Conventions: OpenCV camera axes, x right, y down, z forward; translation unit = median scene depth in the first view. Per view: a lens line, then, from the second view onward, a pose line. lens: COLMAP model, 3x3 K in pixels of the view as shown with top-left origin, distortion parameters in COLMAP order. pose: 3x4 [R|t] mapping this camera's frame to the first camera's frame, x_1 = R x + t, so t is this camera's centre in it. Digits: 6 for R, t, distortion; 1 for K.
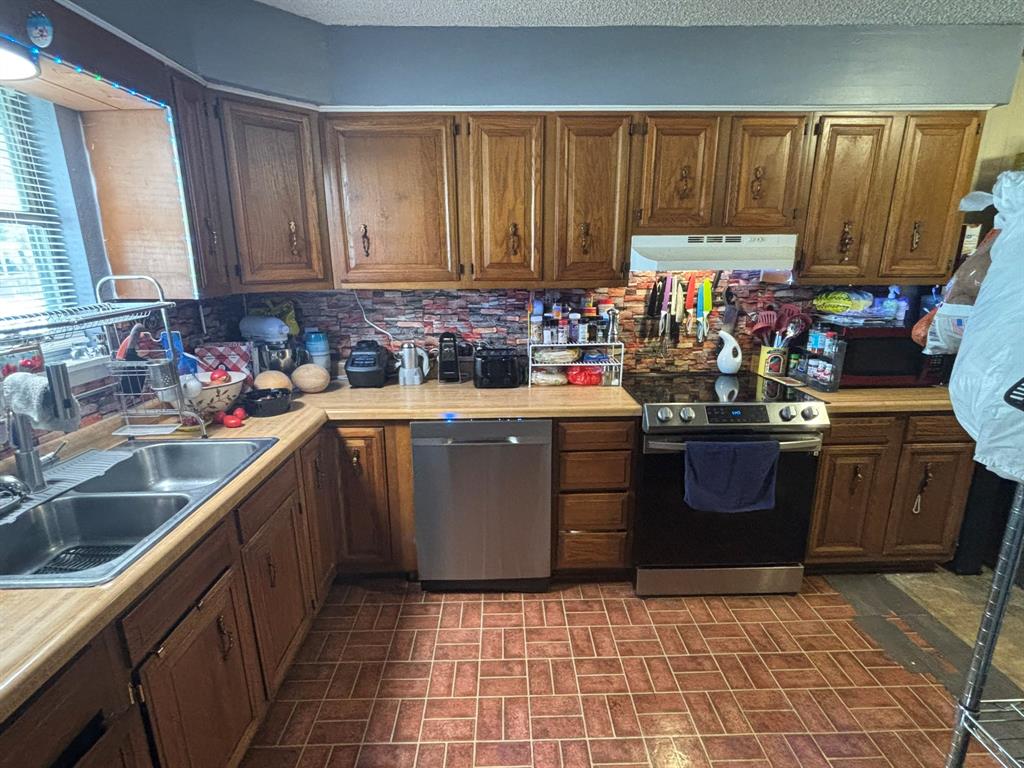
lens RADIAL K [[499.0, 0, 512.0], [0, 499.0, 384.0], [0, 0, 1]] dist [-0.000078, -0.000283]
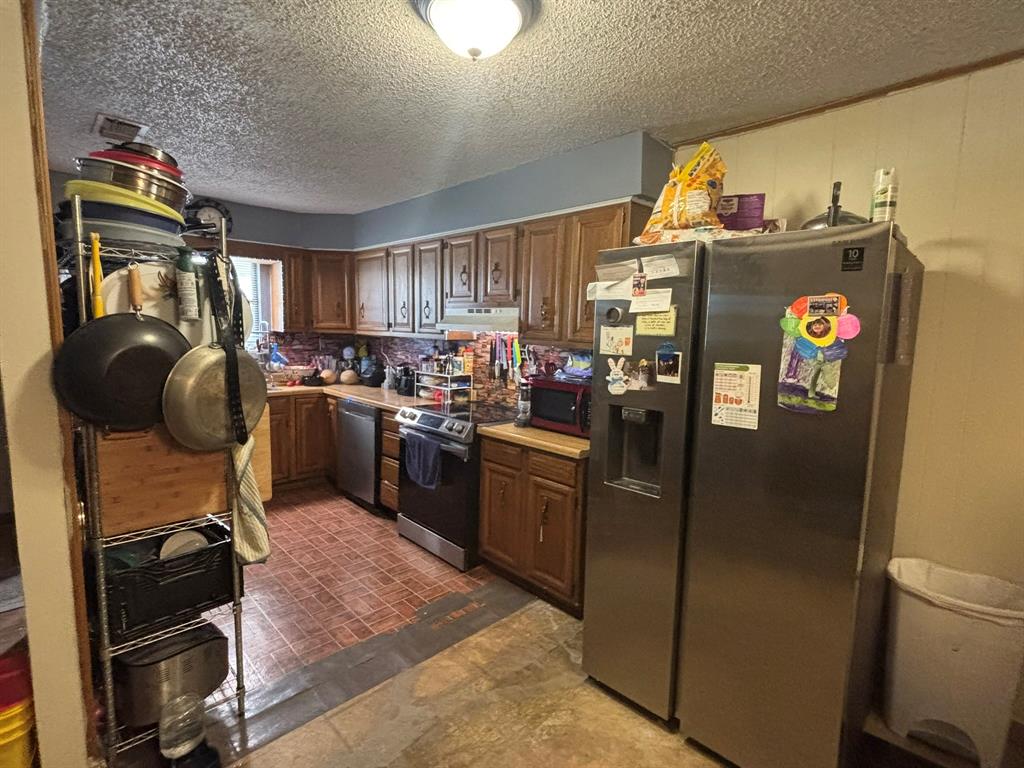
lens RADIAL K [[499.0, 0, 512.0], [0, 499.0, 384.0], [0, 0, 1]] dist [-0.000078, -0.000283]
pose [[0.682935, 0.112576, -0.721753, 1.549872], [-0.213511, 0.975668, -0.049847, -0.025079], [0.698580, 0.188144, 0.690354, 0.089603]]
